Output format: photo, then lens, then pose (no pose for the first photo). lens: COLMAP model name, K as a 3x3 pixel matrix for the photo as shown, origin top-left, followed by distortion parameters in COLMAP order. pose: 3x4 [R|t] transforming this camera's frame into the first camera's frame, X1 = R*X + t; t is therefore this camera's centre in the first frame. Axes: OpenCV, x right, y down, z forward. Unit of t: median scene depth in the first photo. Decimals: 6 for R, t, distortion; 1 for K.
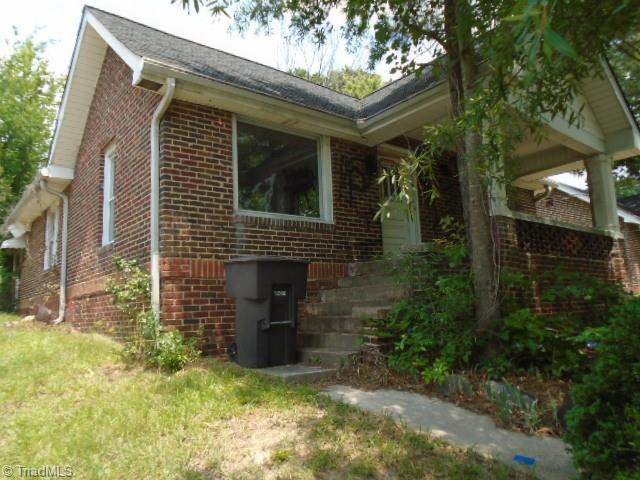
lens RADIAL K [[472.2, 0, 318.7], [0, 472.2, 238.3], [0, 0, 1]] dist [-0.033580, 0.000675]
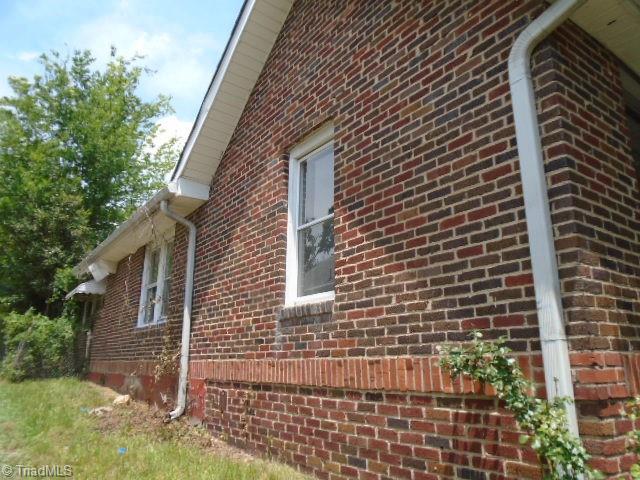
lens RADIAL K [[472.2, 0, 318.7], [0, 472.2, 238.3], [0, 0, 1]] dist [-0.033580, 0.000675]
pose [[0.997256, 0.028484, -0.068337, -0.315581], [-0.035635, 0.993748, -0.105810, -0.002922], [0.064896, 0.107954, 0.992035, 0.330580]]
